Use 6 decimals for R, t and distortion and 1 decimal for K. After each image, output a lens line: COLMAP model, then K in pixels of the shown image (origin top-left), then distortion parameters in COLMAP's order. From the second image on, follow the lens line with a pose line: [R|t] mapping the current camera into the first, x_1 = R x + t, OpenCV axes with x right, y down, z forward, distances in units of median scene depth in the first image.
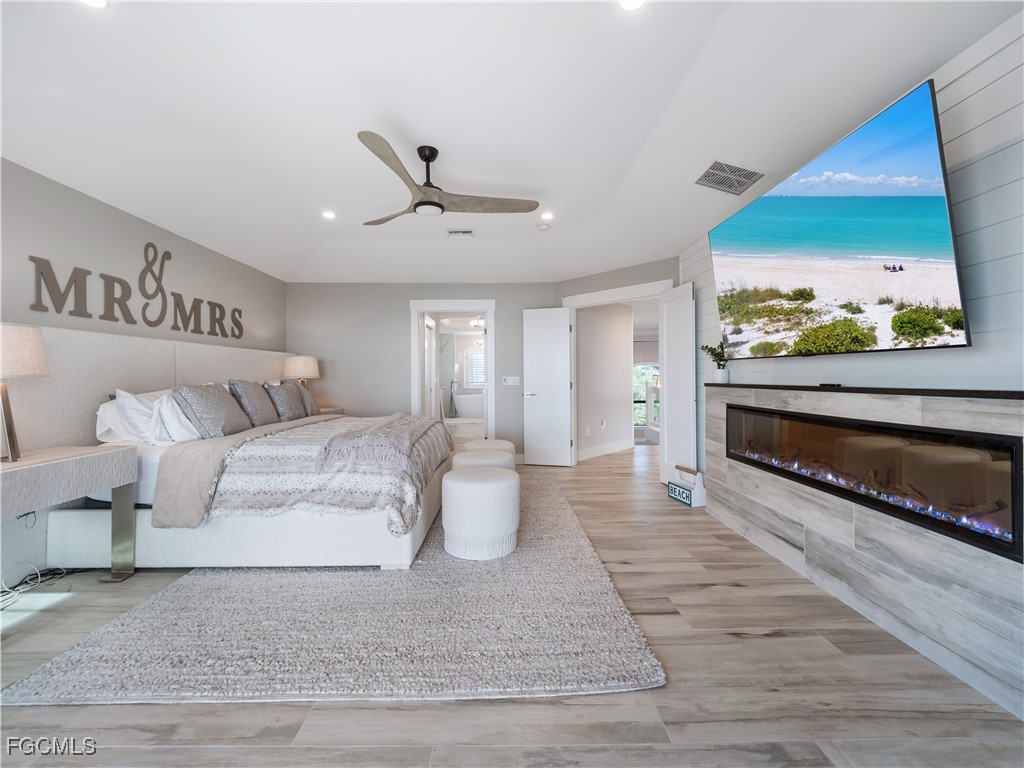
lens RADIAL K [[439.3, 0, 512.0], [0, 439.3, 384.0], [0, 0, 1]] dist [-0.000650, -0.000136]
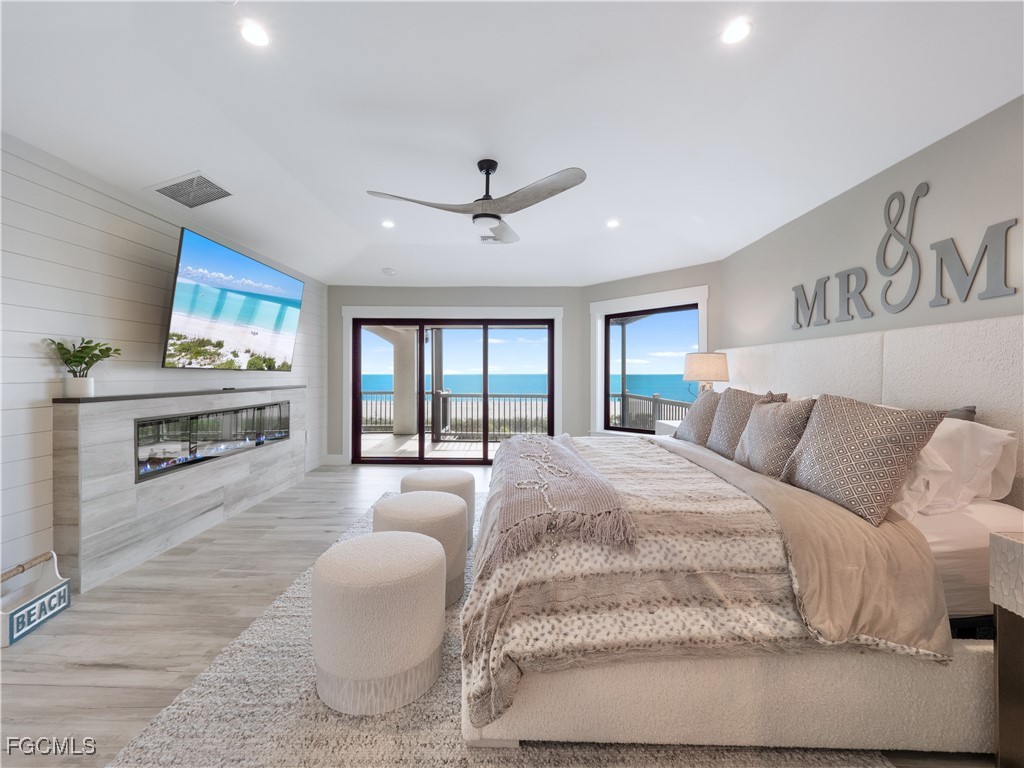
lens RADIAL K [[439.3, 0, 512.0], [0, 439.3, 384.0], [0, 0, 1]] dist [-0.000650, -0.000136]
pose [[-0.999701, 0.009179, -0.022682, -0.211630], [0.008486, 0.999499, 0.030476, -0.048048], [0.022950, 0.030274, -0.999278, 1.803716]]
